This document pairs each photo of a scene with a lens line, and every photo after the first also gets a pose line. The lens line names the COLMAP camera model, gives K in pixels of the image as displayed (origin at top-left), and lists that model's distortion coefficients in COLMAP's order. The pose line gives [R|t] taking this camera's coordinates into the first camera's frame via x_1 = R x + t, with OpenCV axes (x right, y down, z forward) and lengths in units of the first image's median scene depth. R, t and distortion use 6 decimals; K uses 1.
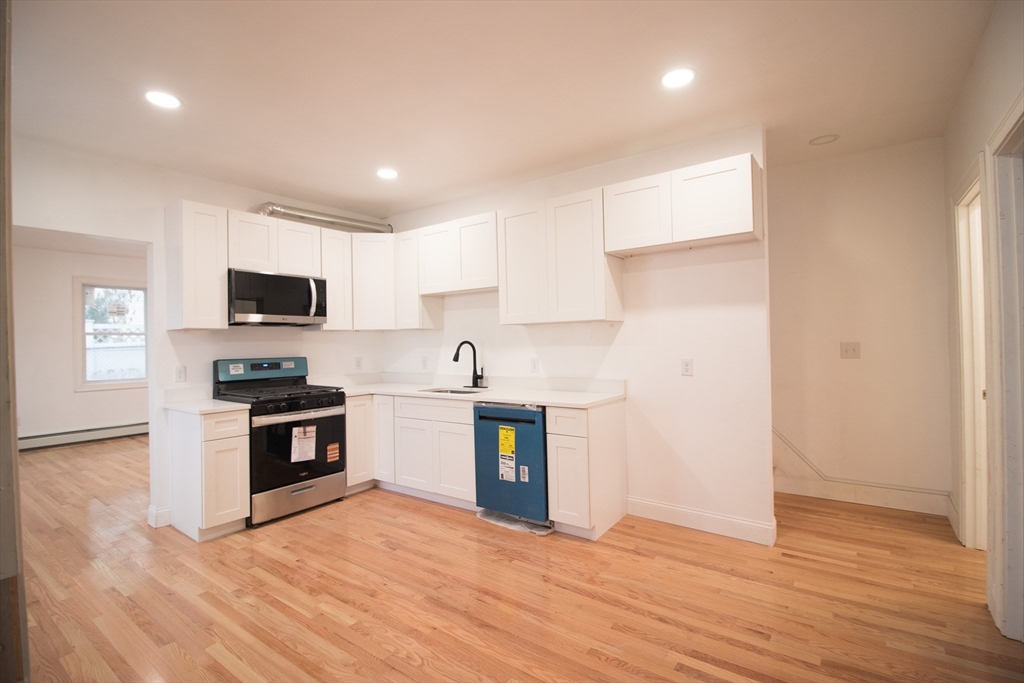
lens RADIAL K [[473.2, 0, 512.0], [0, 473.2, 341.5], [0, 0, 1]] dist [0.000895, -0.012105]
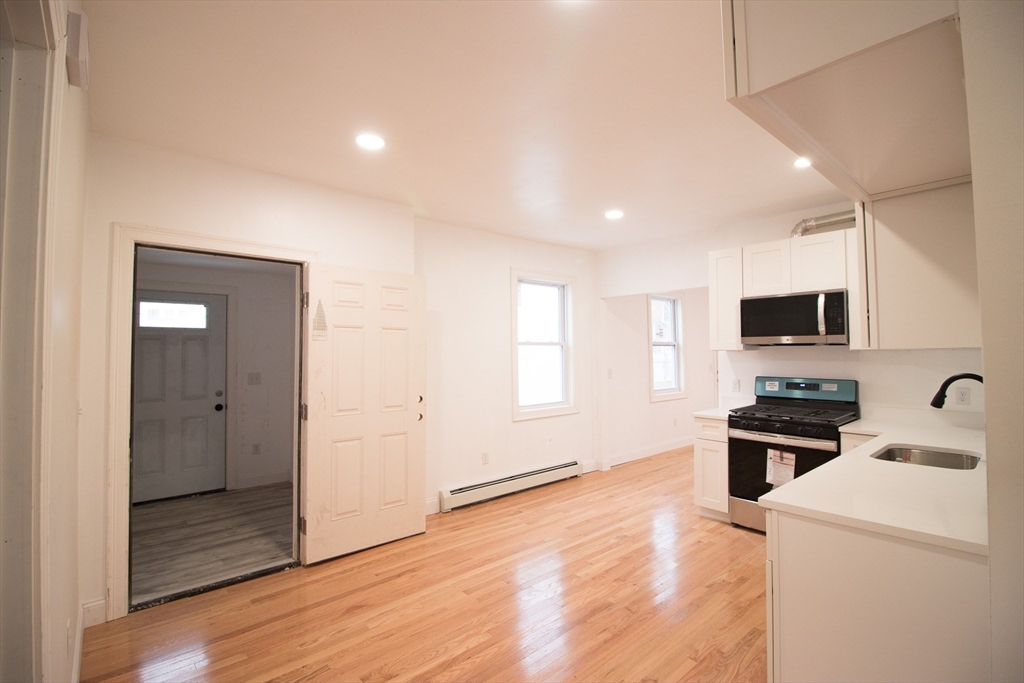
lens RADIAL K [[473.2, 0, 512.0], [0, 473.2, 341.5], [0, 0, 1]] dist [0.000895, -0.012105]
pose [[-0.216490, -0.001913, -0.976283, 0.633312], [0.010021, 0.999941, -0.004182, -0.047591], [0.976233, -0.010689, -0.216458, 0.674776]]
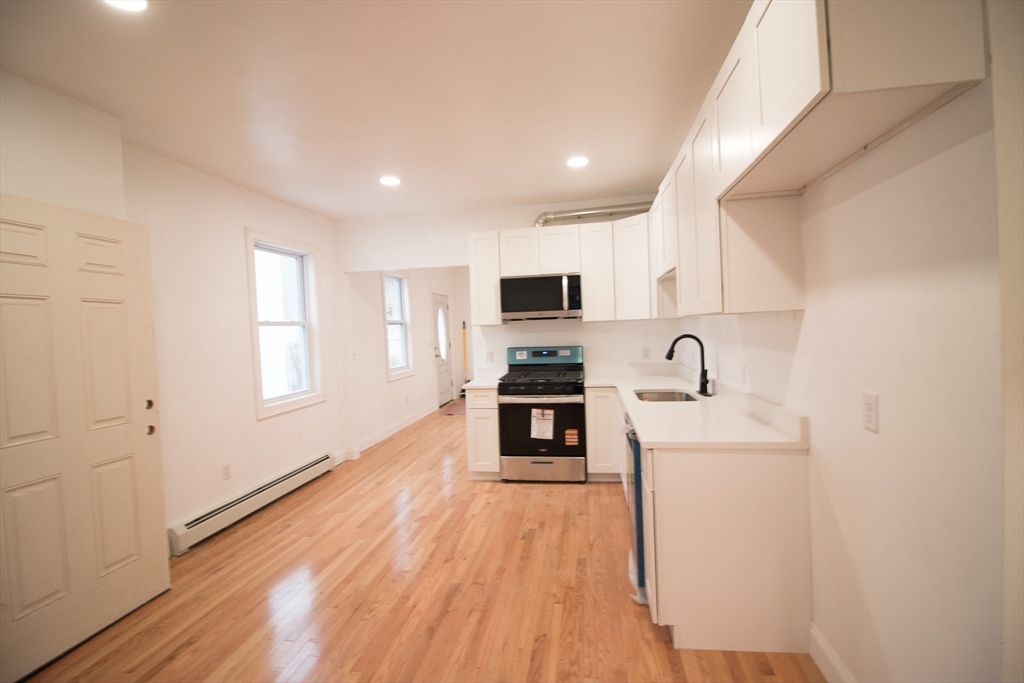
lens RADIAL K [[473.2, 0, 512.0], [0, 473.2, 341.5], [0, 0, 1]] dist [0.000895, -0.012105]
pose [[0.448221, 0.029455, -0.893437, 0.546277], [0.029623, 0.998419, 0.047777, -0.040382], [0.893432, -0.047881, 0.446639, 0.433102]]
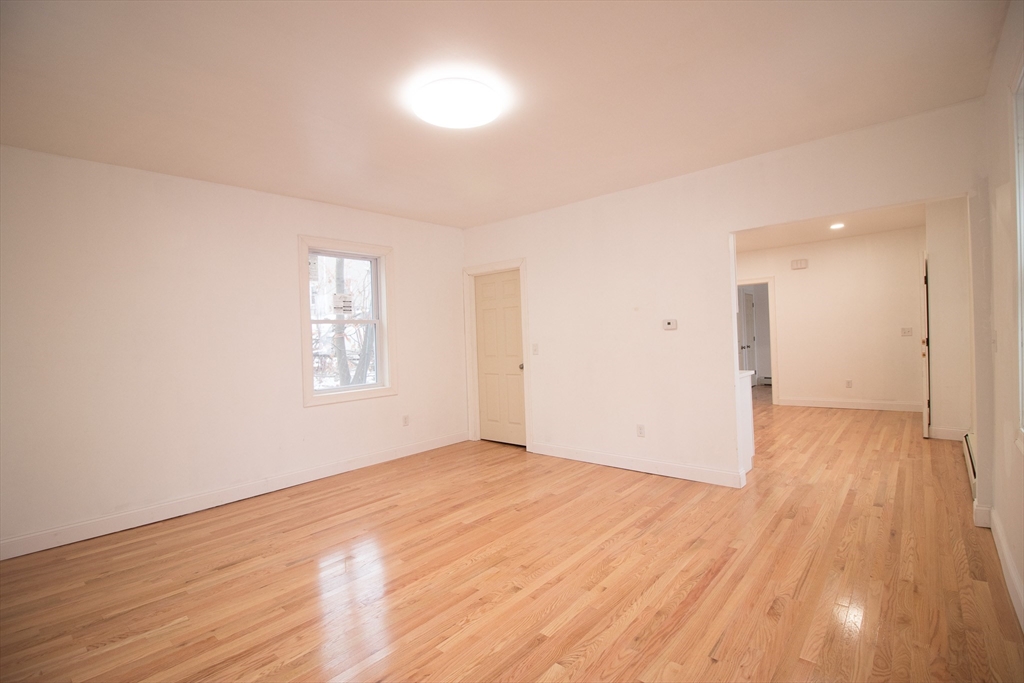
lens RADIAL K [[473.2, 0, 512.0], [0, 473.2, 341.5], [0, 0, 1]] dist [0.000895, -0.012105]
pose [[0.093045, 0.008187, 0.995628, -1.819204], [0.039374, 0.999154, -0.011895, 0.037381], [-0.994883, 0.040309, 0.092644, 1.343940]]
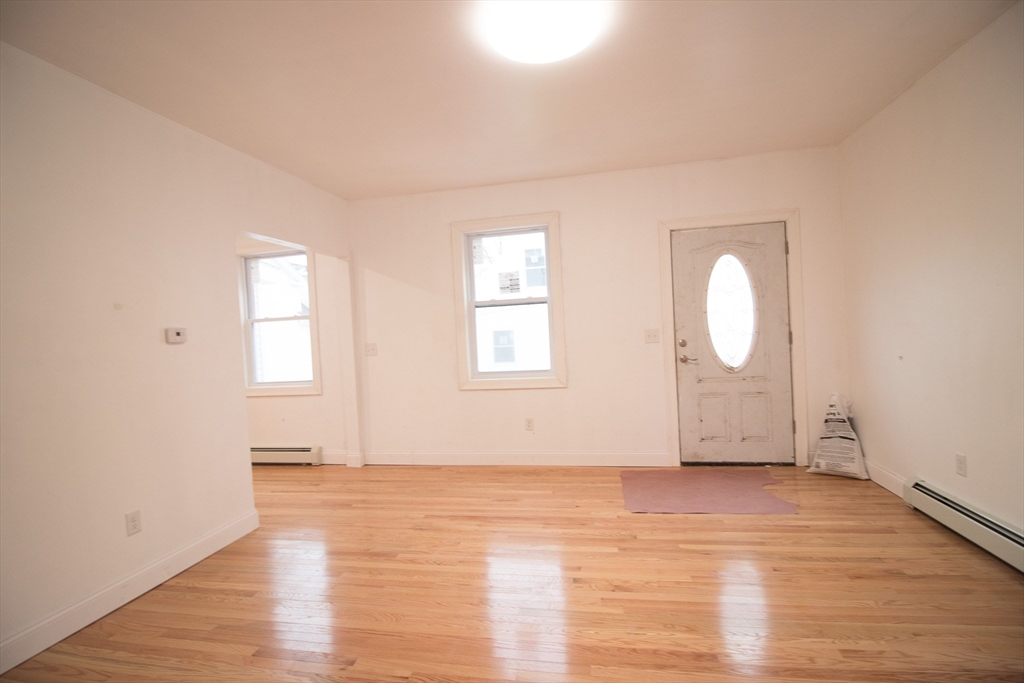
lens RADIAL K [[473.2, 0, 512.0], [0, 473.2, 341.5], [0, 0, 1]] dist [0.000895, -0.012105]
pose [[-0.906375, 0.079997, -0.414831, -0.826657], [0.071889, 0.996793, 0.035150, 0.018738], [0.416312, 0.002037, -0.909219, 1.971865]]
